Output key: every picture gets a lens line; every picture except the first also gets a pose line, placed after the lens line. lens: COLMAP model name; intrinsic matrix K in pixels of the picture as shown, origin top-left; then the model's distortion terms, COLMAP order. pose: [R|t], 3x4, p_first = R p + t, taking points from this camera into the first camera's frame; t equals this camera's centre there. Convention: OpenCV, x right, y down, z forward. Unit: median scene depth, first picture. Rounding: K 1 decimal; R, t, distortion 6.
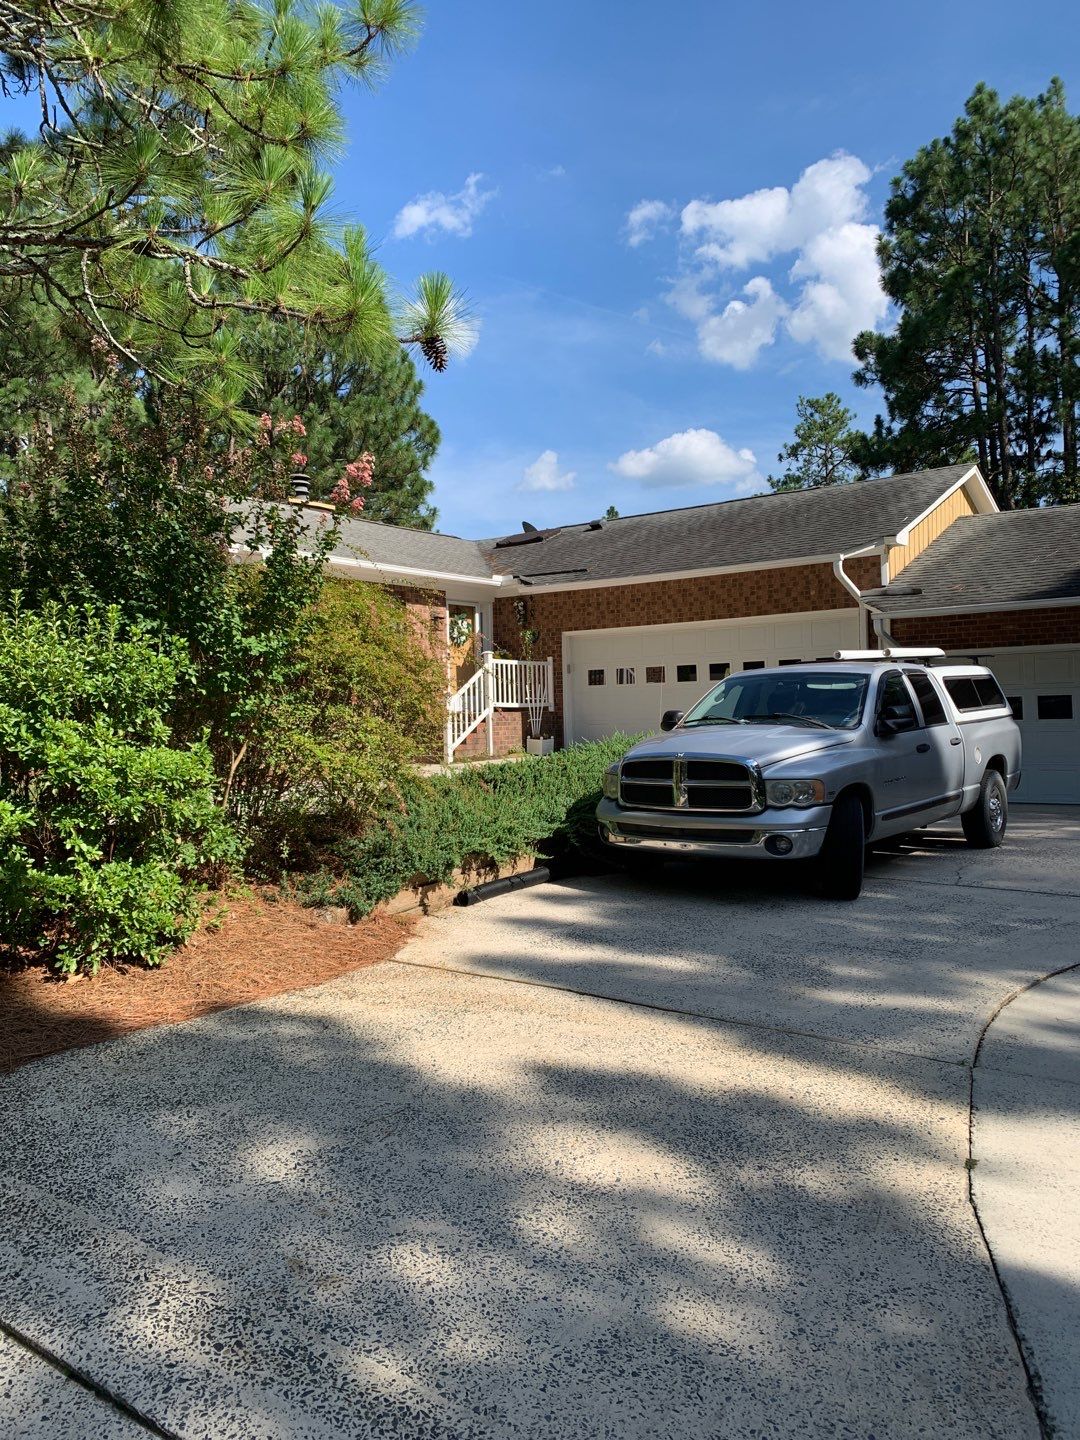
lens RADIAL K [[1100.0, 0, 536.7], [0, 1100.0, 718.0], [0, 0, 1]] dist [0.030614, -0.027969]
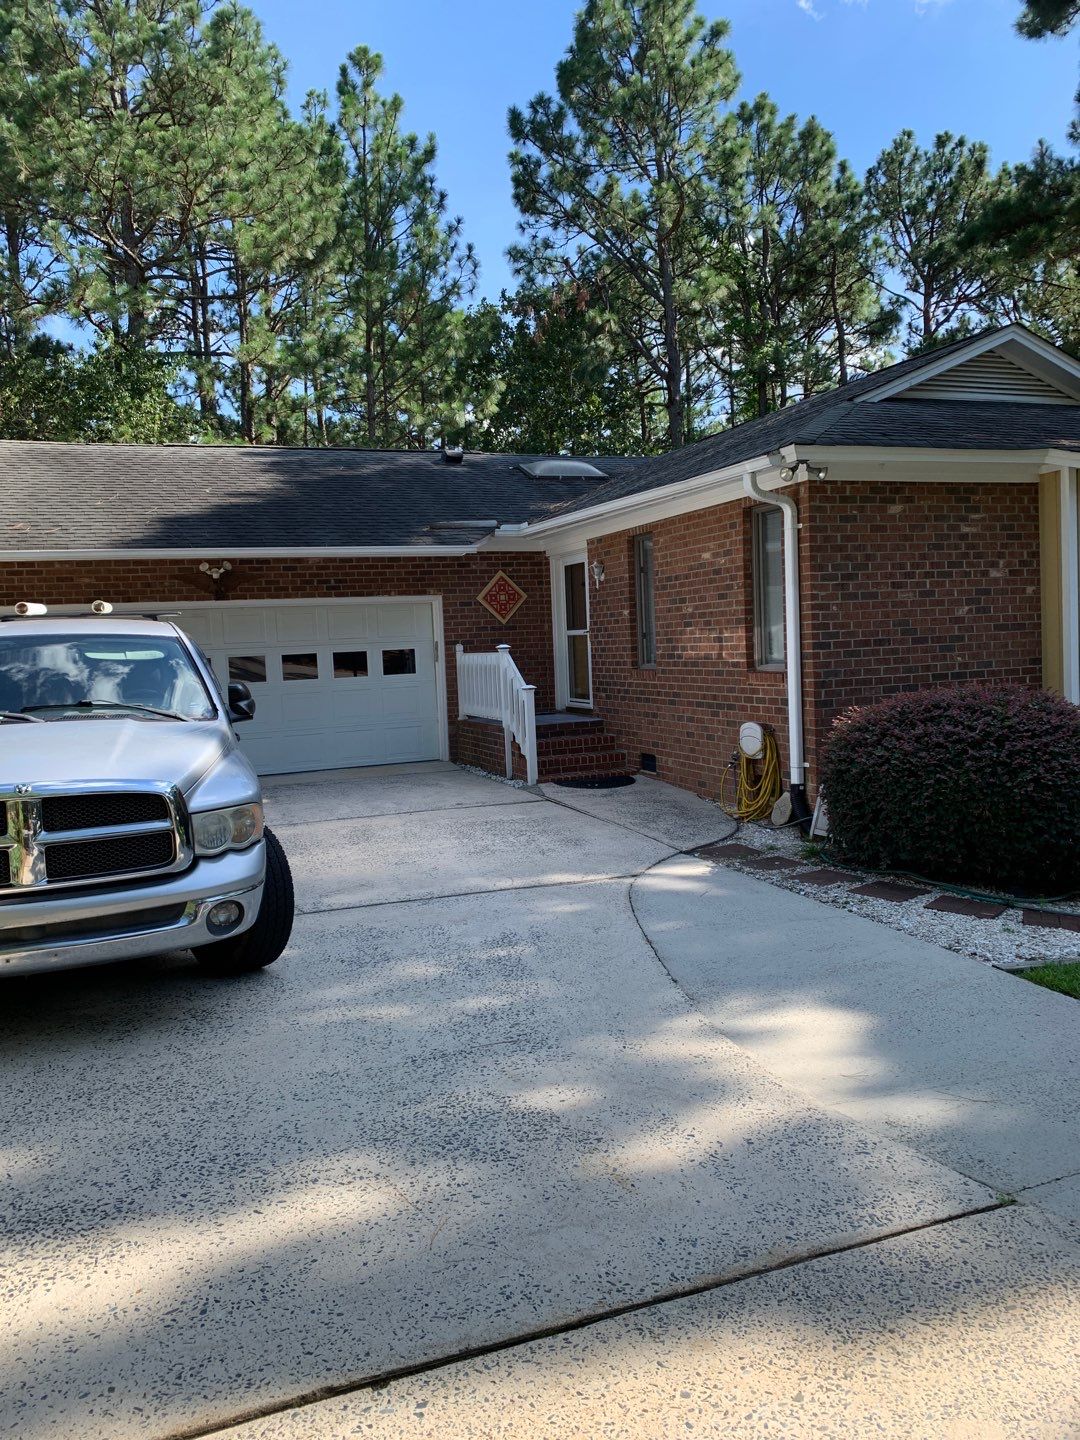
lens RADIAL K [[1100.0, 0, 537.0], [0, 1100.0, 714.4], [0, 0, 1]] dist [0.030614, -0.027969]
pose [[0.525467, -0.060232, 0.848679, -0.175513], [0.033671, 0.998182, 0.049994, -0.018751], [-0.850147, 0.002306, 0.526540, 0.454720]]
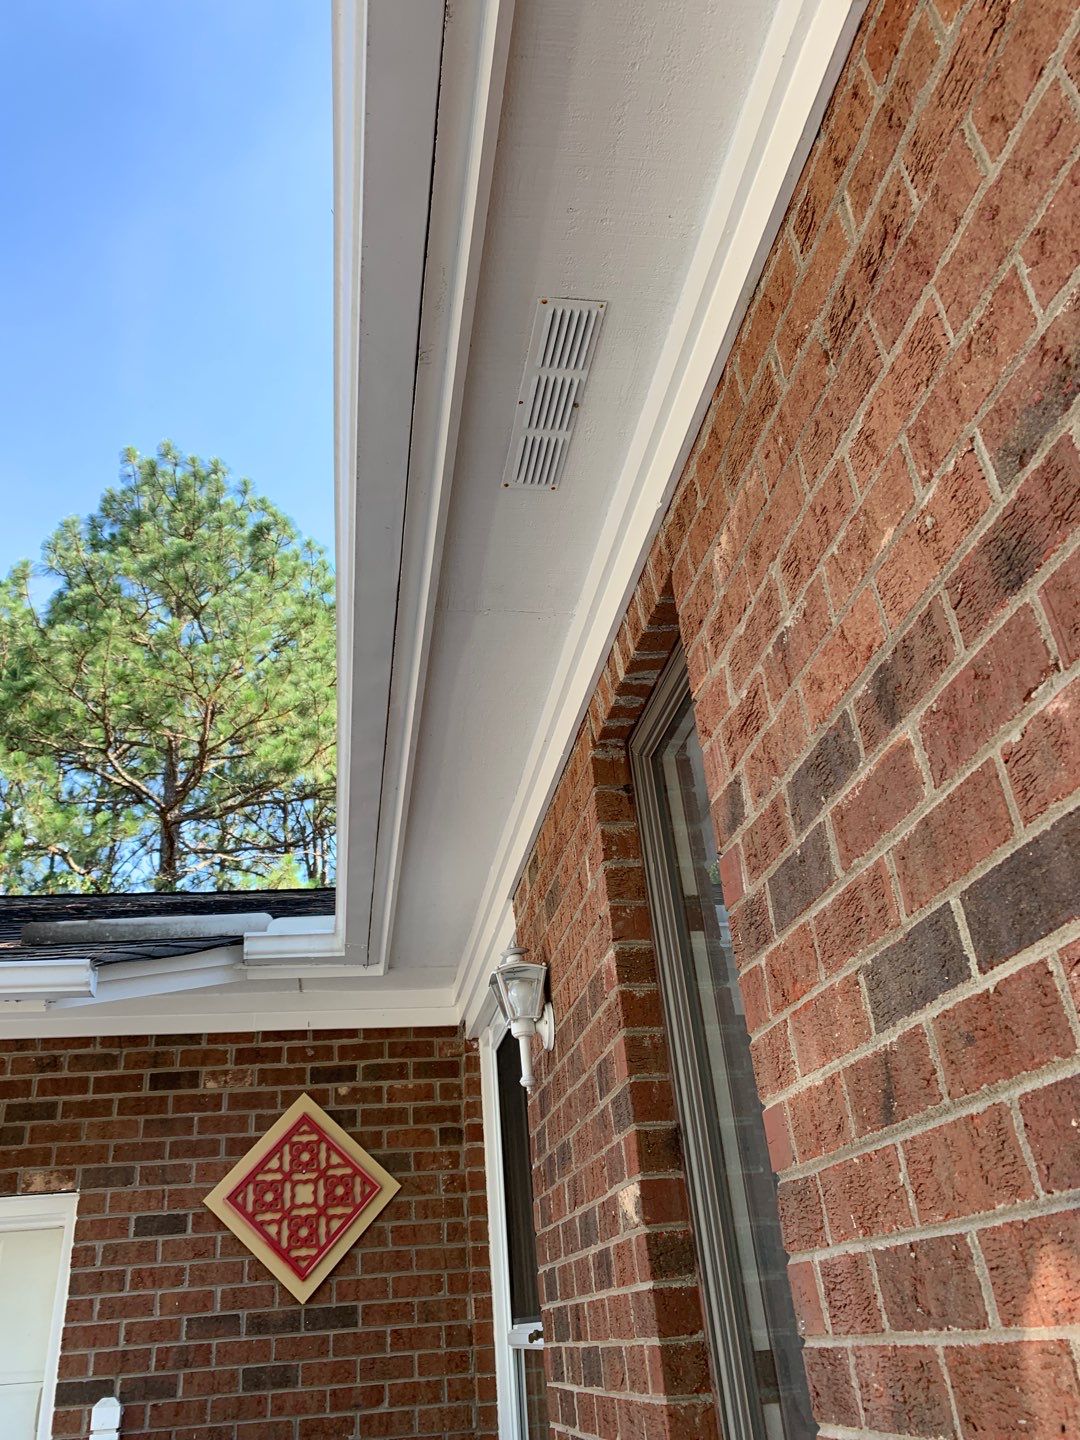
lens RADIAL K [[1100.0, 0, 518.3], [0, 1100.0, 706.6], [0, 0, 1]] dist [0.030614, -0.027969]
pose [[0.692675, 0.327831, 0.642439, 0.839583], [0.059780, 0.861570, -0.504106, -0.047932], [-0.718768, 0.387587, 0.577191, 0.922991]]
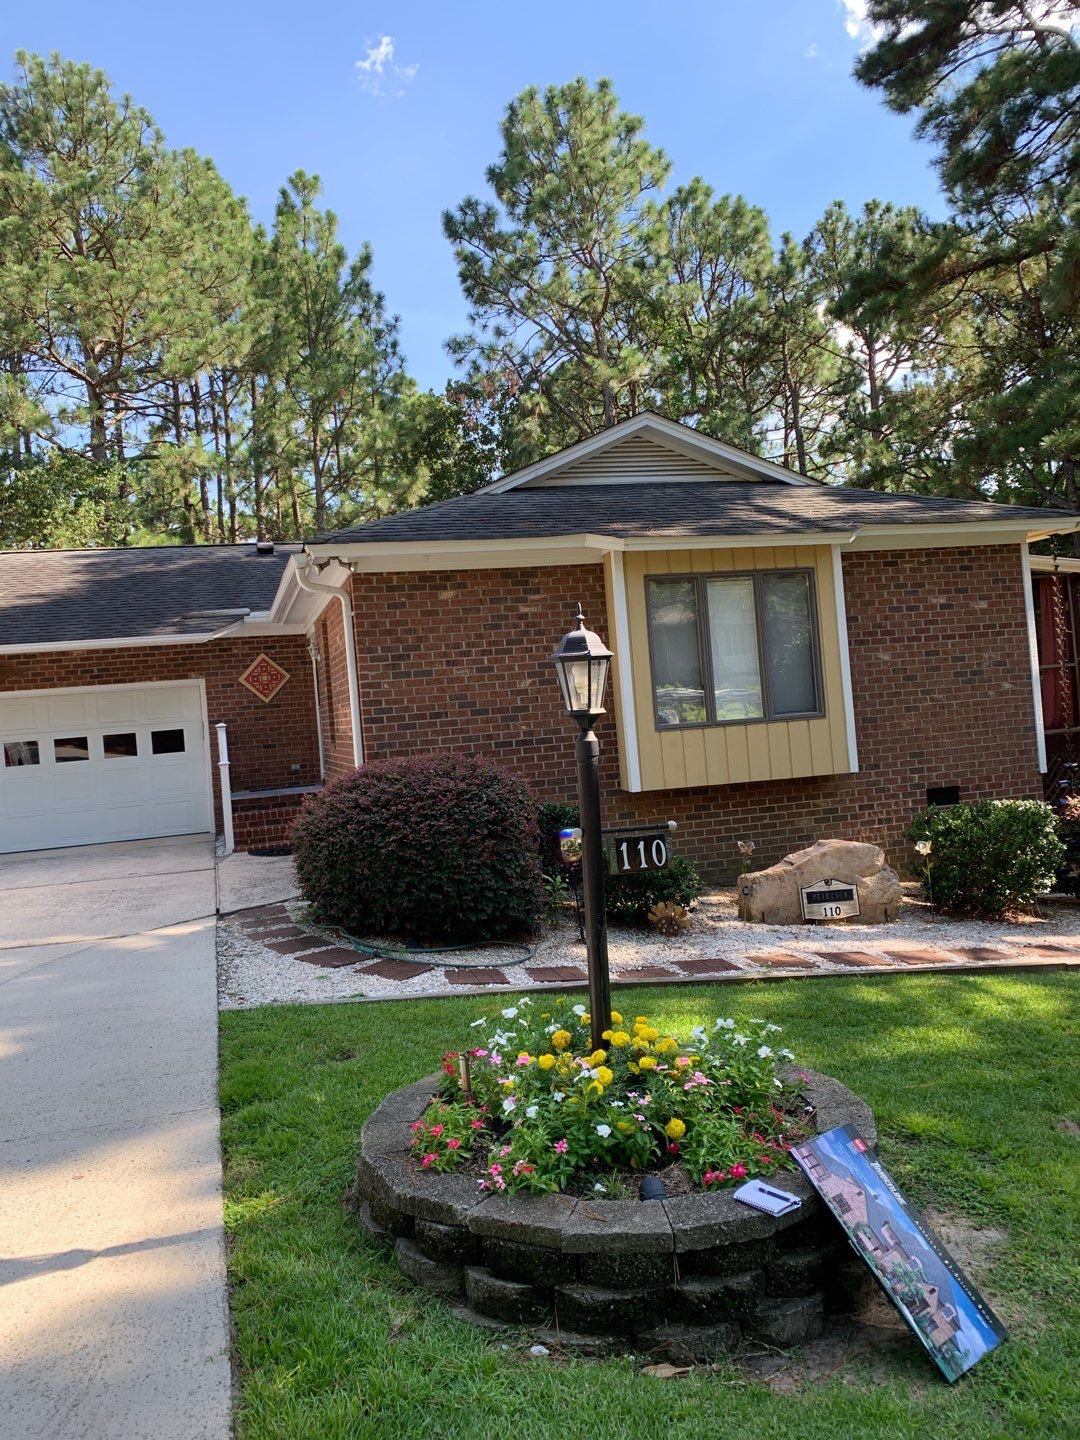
lens RADIAL K [[1100.0, 0, 526.1], [0, 1100.0, 713.7], [0, 0, 1]] dist [0.030614, -0.027969]
pose [[0.610373, -0.029224, 0.791575, 0.036842], [0.066401, 0.997690, -0.014367, -0.003416], [-0.789326, 0.061331, 0.610903, -0.026673]]
